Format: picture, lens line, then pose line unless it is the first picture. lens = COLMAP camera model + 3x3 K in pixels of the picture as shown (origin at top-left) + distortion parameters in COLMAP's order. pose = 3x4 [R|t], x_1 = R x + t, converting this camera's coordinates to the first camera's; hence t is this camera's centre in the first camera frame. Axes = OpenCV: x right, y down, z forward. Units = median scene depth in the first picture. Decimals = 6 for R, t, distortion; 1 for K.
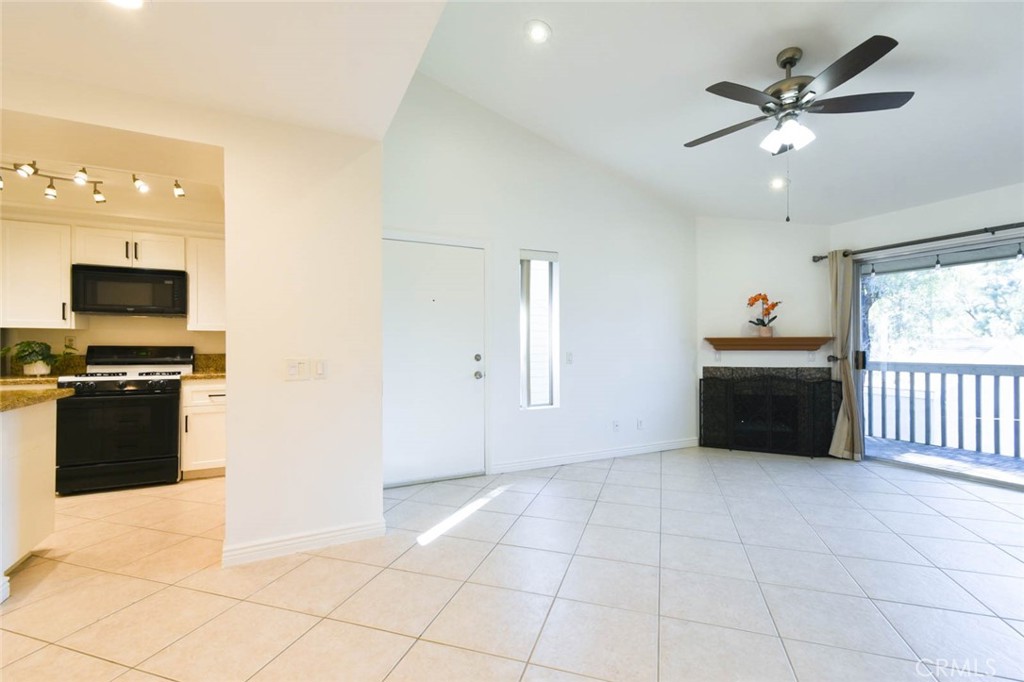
lens RADIAL K [[453.7, 0, 517.4], [0, 453.7, 346.6], [0, 0, 1]] dist [0.021215, -0.000776]
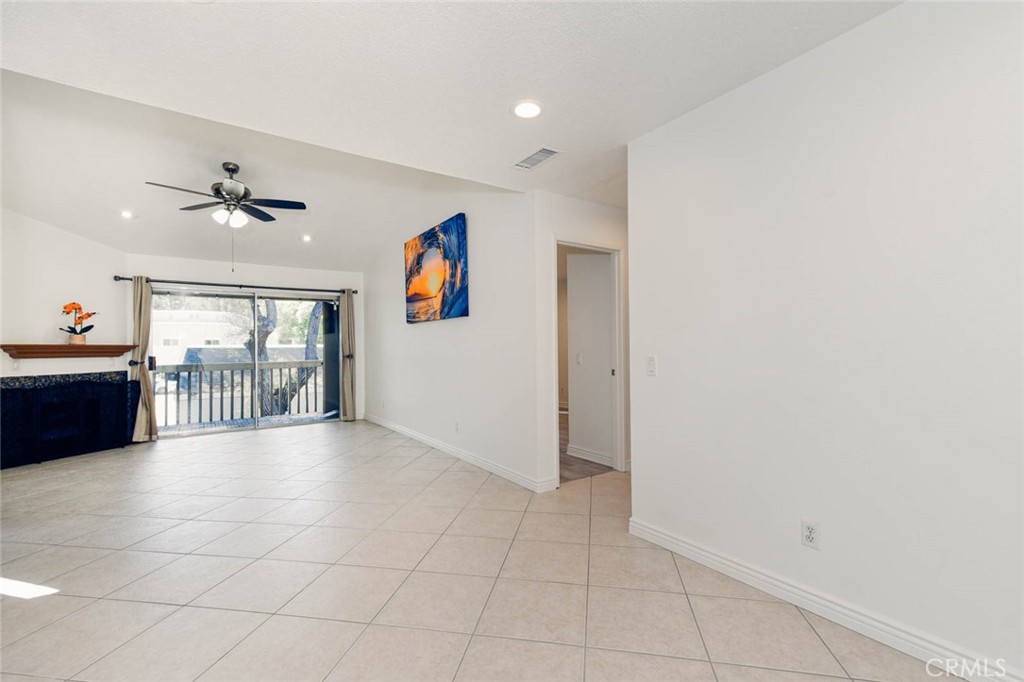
lens RADIAL K [[453.7, 0, 517.4], [0, 453.7, 346.6], [0, 0, 1]] dist [0.021215, -0.000776]
pose [[-0.131070, 0.007132, 0.991348, -0.643284], [0.011340, 0.999919, -0.005694, 0.001199], [-0.991308, 0.010495, -0.131140, 0.140916]]
